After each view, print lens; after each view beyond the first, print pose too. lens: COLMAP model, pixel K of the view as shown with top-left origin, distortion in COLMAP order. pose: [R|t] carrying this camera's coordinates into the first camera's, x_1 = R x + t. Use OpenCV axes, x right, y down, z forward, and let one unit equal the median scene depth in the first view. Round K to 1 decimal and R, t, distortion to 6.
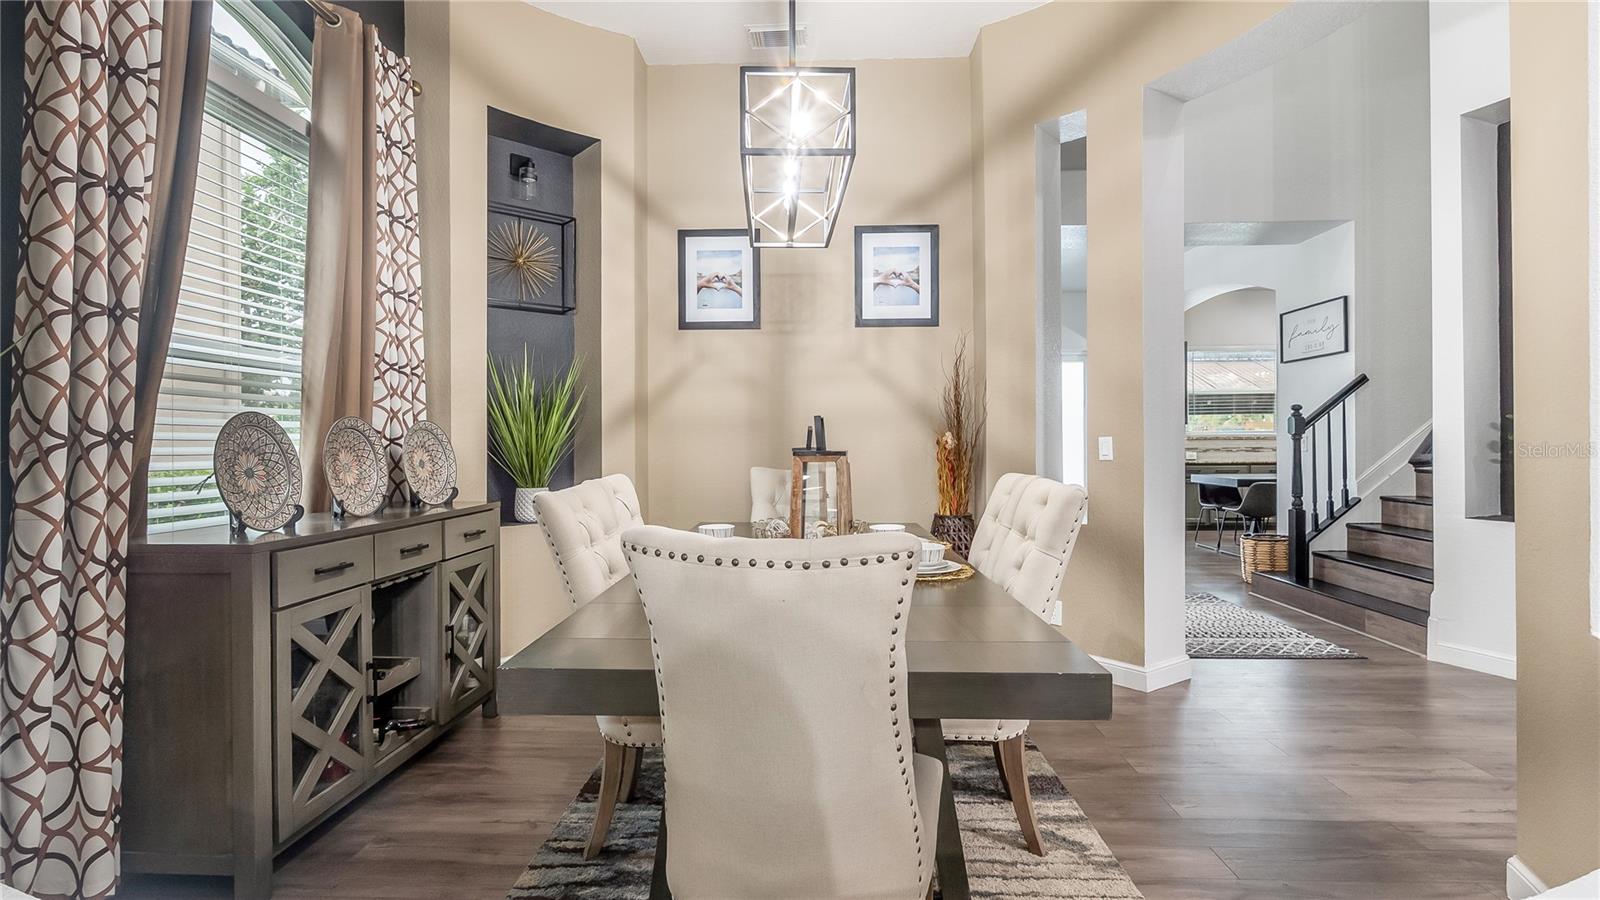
lens RADIAL K [[749.6, 0, 800.9], [0, 749.6, 441.8], [0, 0, 1]] dist [-0.000517, 0.000835]
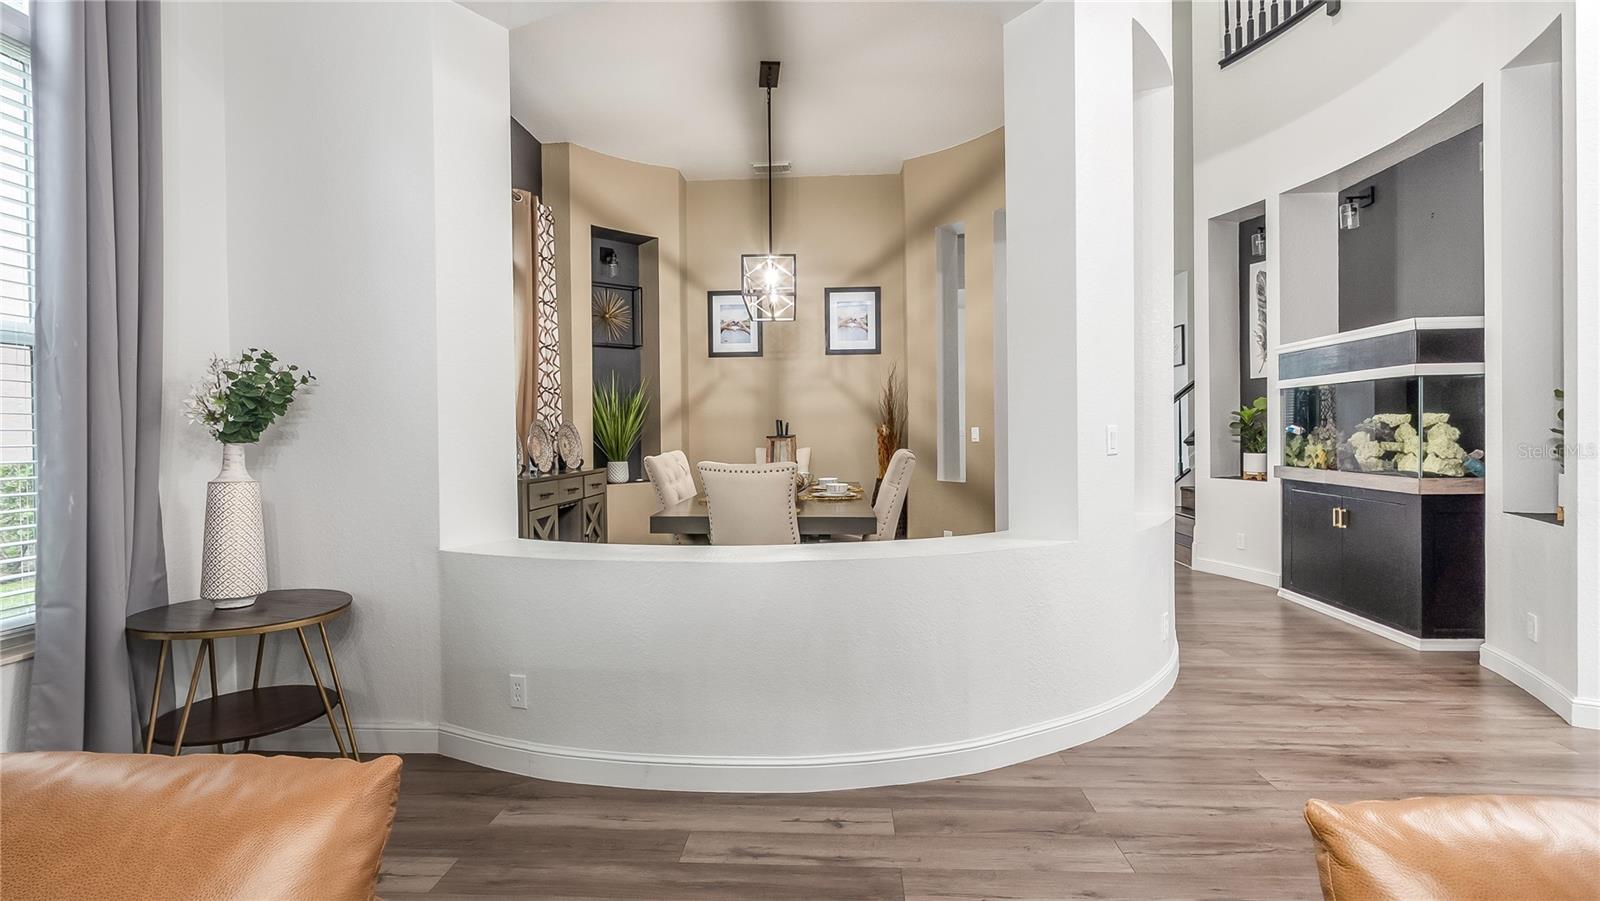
lens RADIAL K [[749.6, 0, 801.3], [0, 749.6, 440.2], [0, 0, 1]] dist [-0.000517, 0.000835]
pose [[0.999572, -0.005521, -0.028716, 0.071011], [0.005871, 0.999909, 0.012117, -0.000390], [0.028646, -0.012280, 0.999514, -0.544038]]
